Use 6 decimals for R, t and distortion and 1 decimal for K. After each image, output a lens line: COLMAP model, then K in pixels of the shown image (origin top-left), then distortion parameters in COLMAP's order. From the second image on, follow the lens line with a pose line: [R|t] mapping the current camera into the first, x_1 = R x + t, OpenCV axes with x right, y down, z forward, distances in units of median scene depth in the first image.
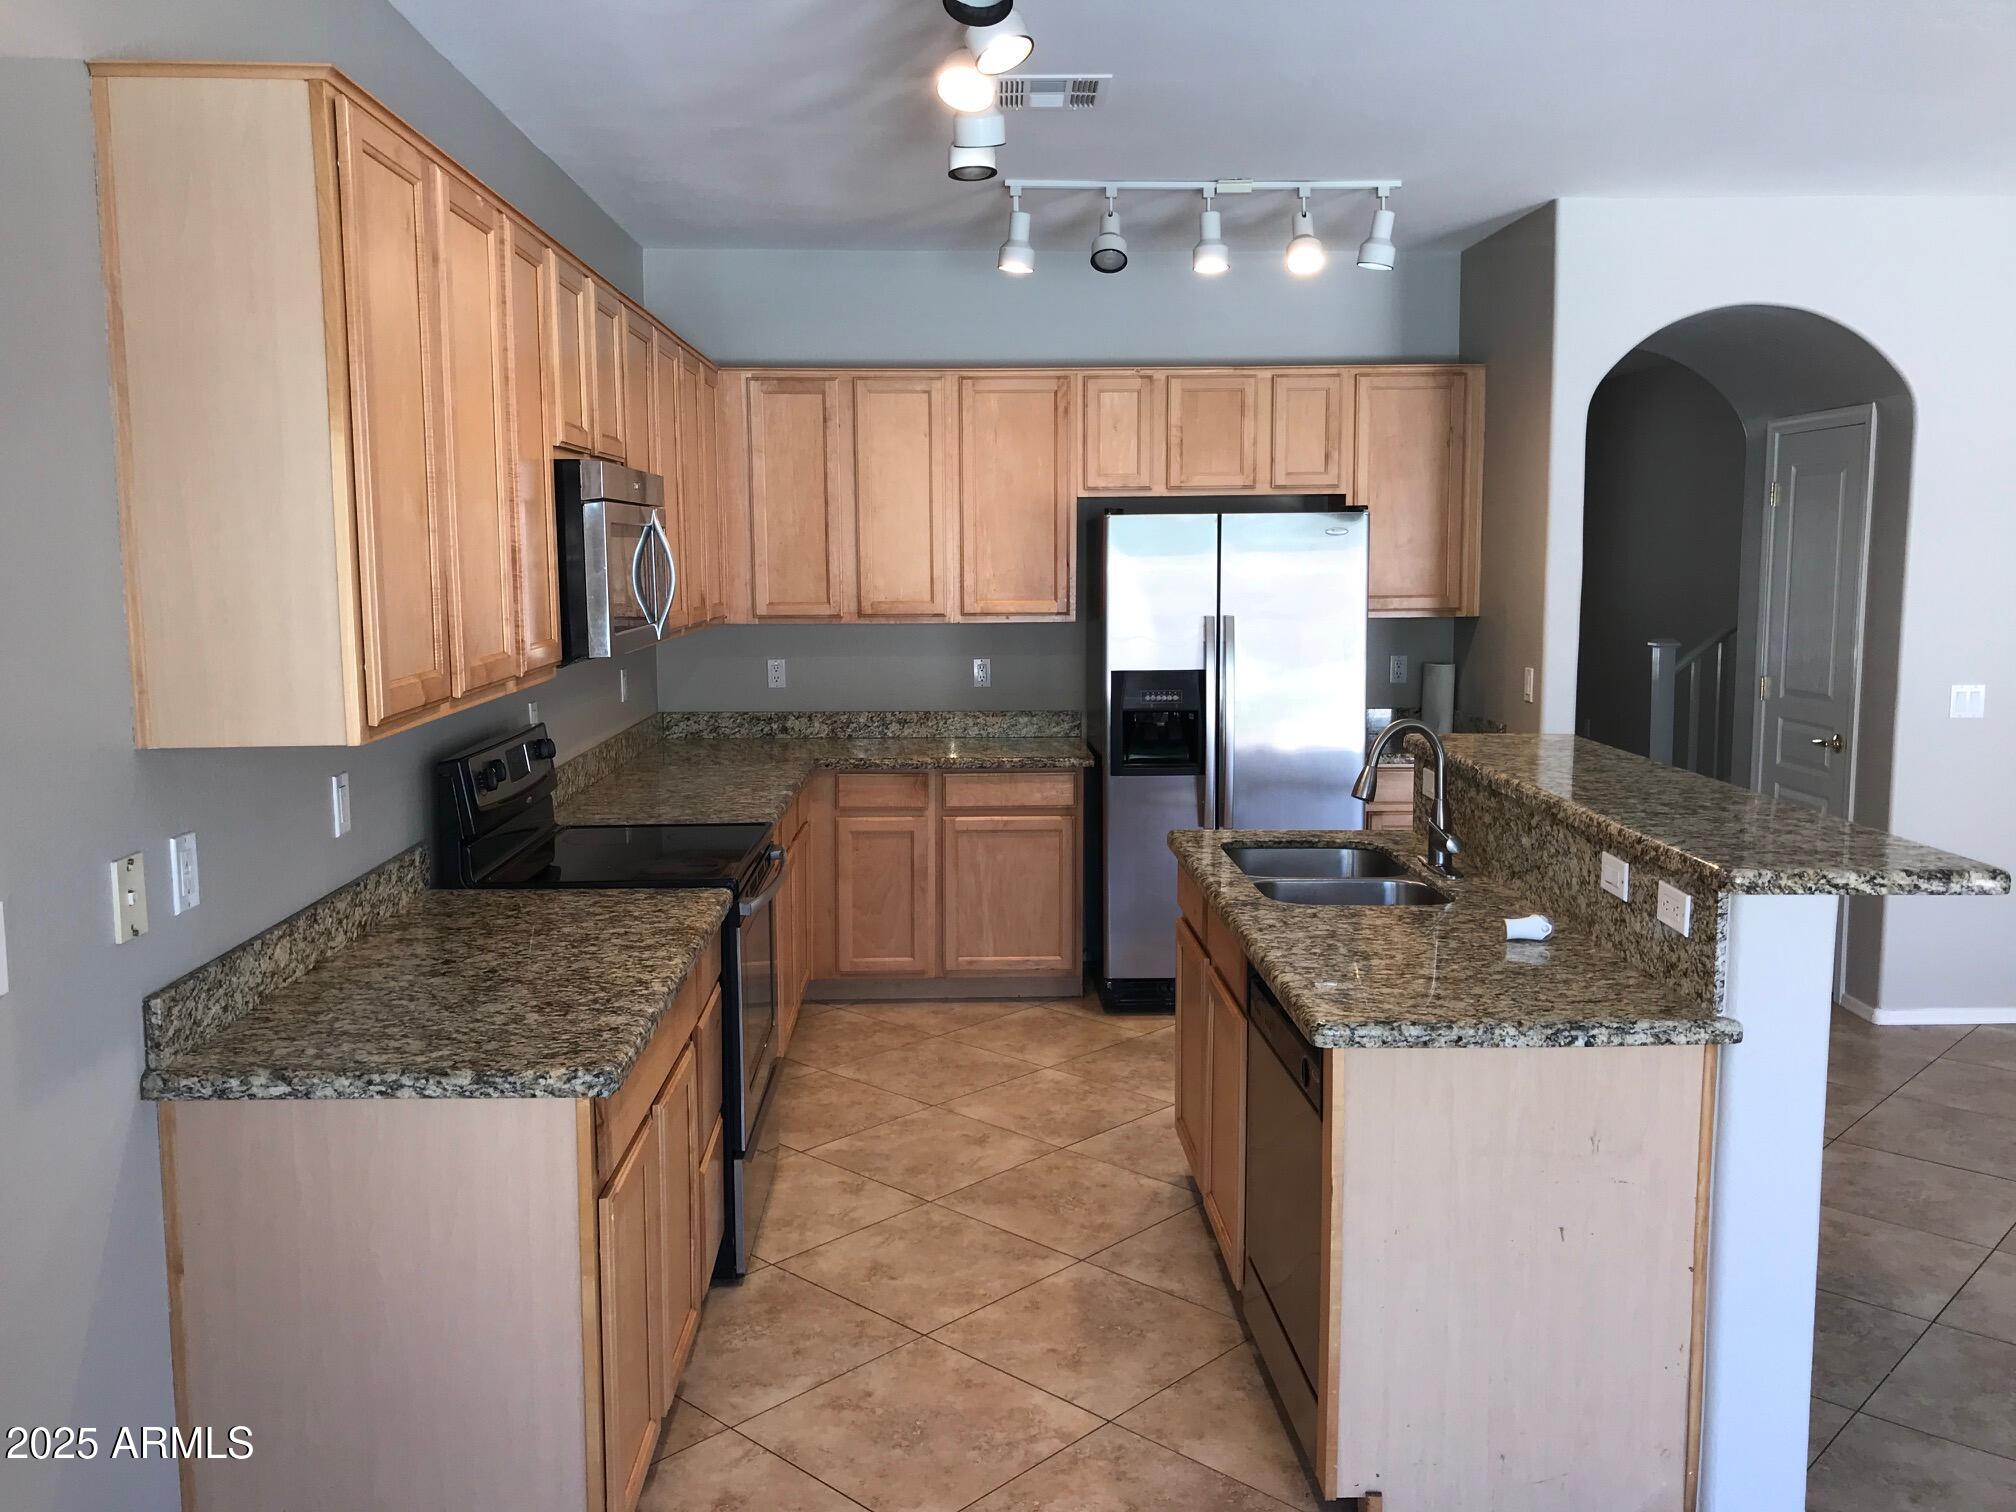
lens RADIAL K [[1654.6, 0, 1008.0], [0, 1654.6, 756.0], [0, 0, 1]] dist [-0.003033, 0.015447]
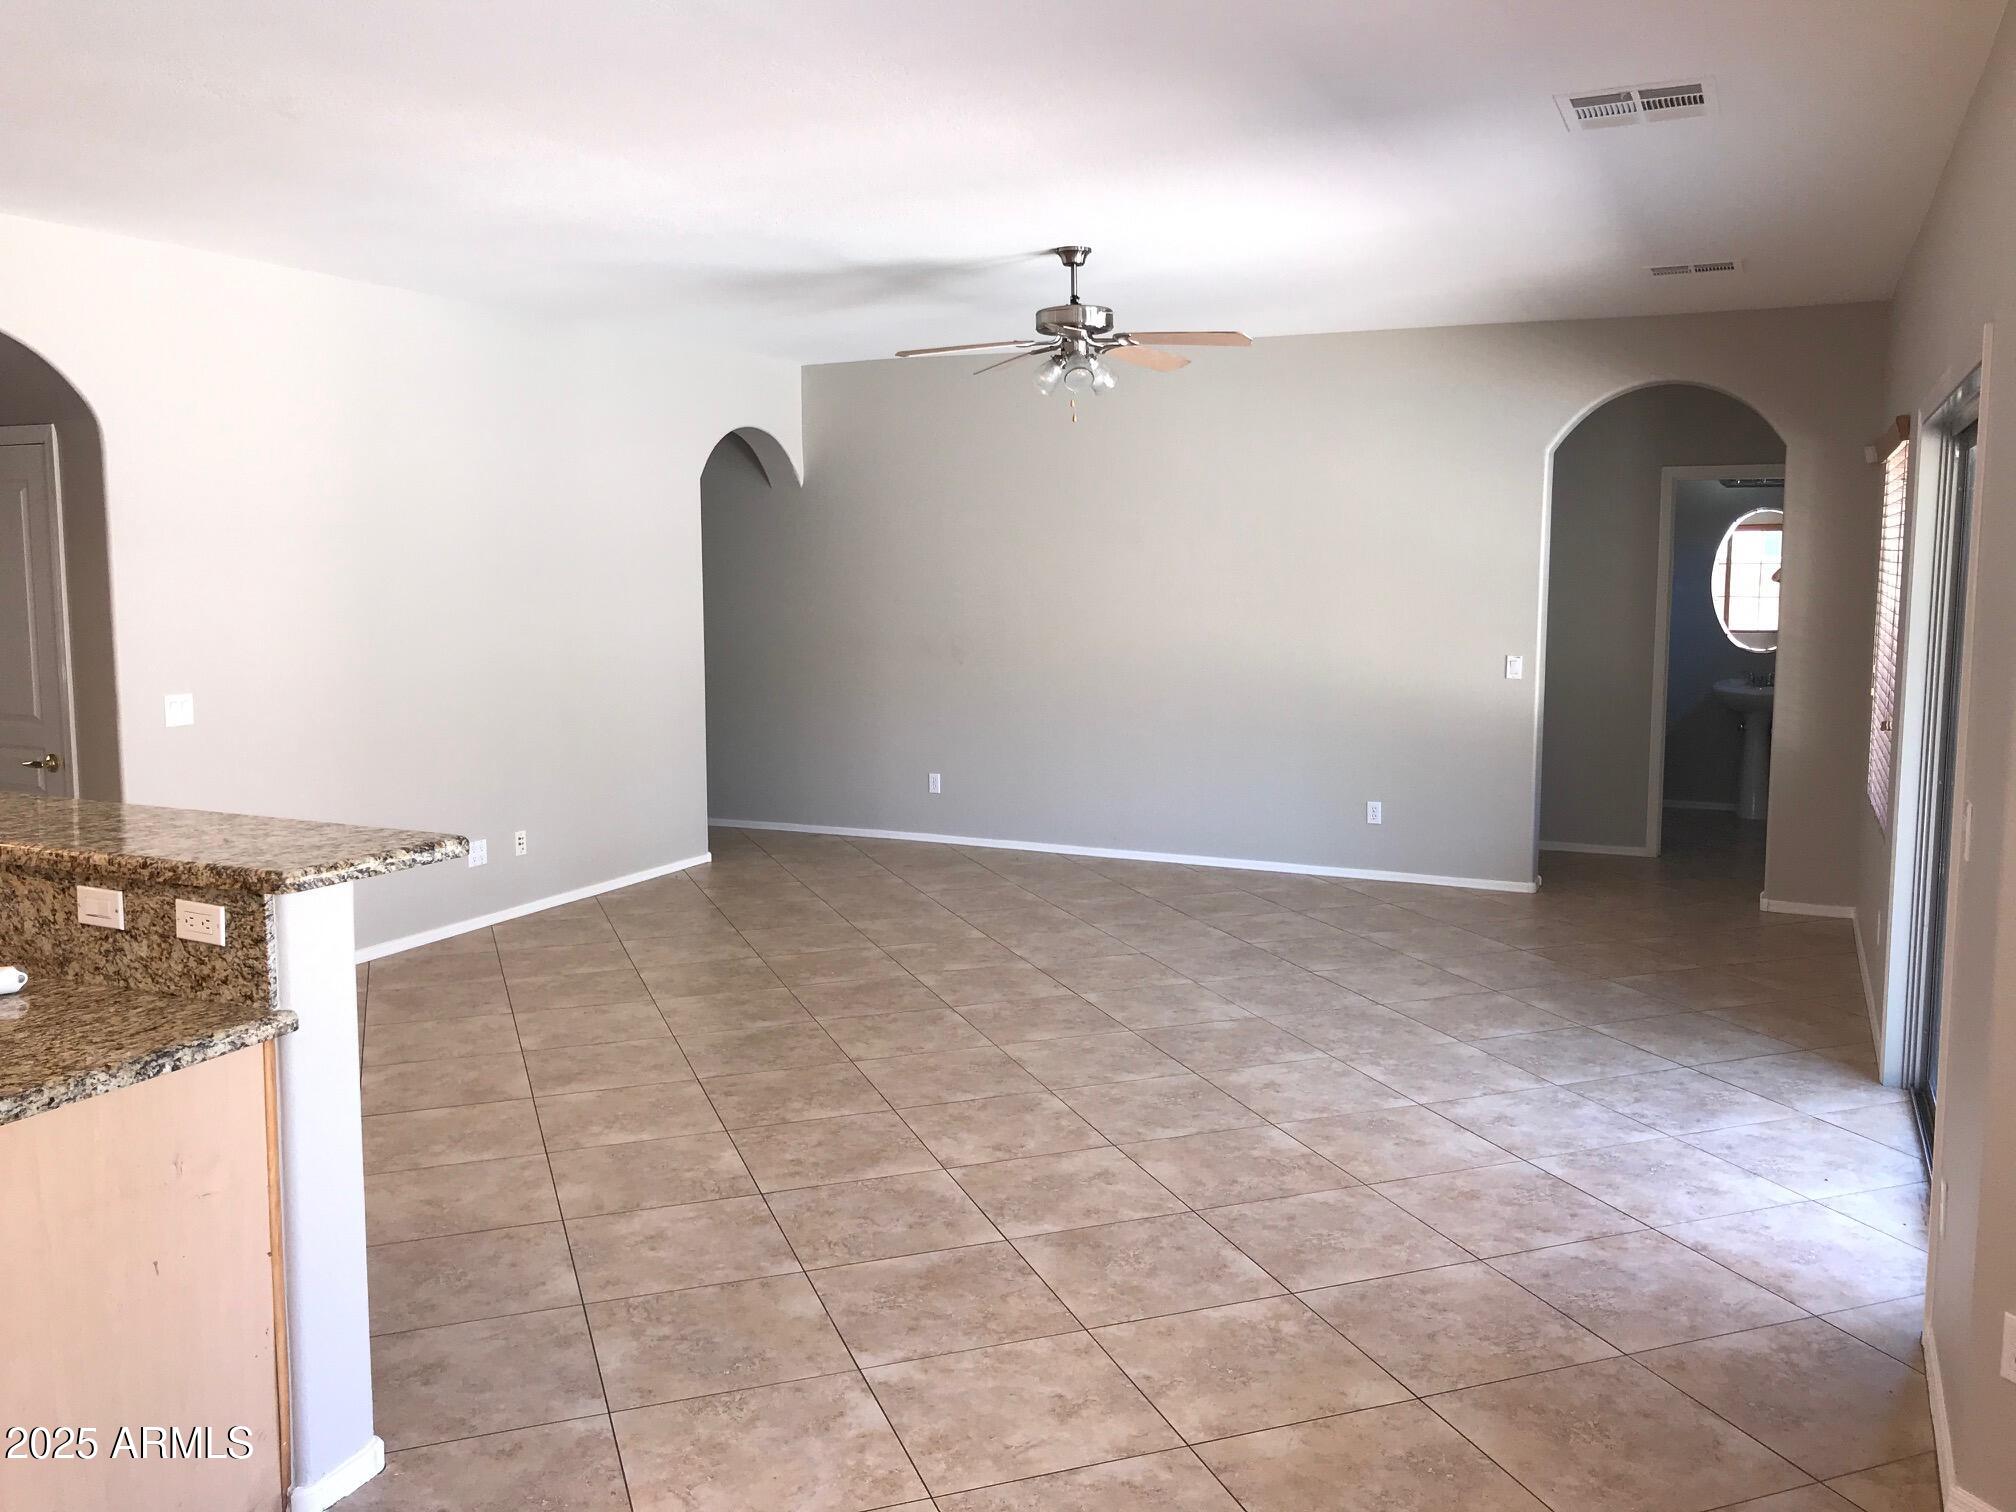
lens RADIAL K [[1654.6, 0, 1008.0], [0, 1654.6, 756.0], [0, 0, 1]] dist [-0.003033, 0.015447]
pose [[0.447179, -0.104087, 0.888367, -0.297105], [0.111084, 0.991979, 0.060310, -0.018682], [-0.887520, 0.071714, 0.455155, 0.078606]]
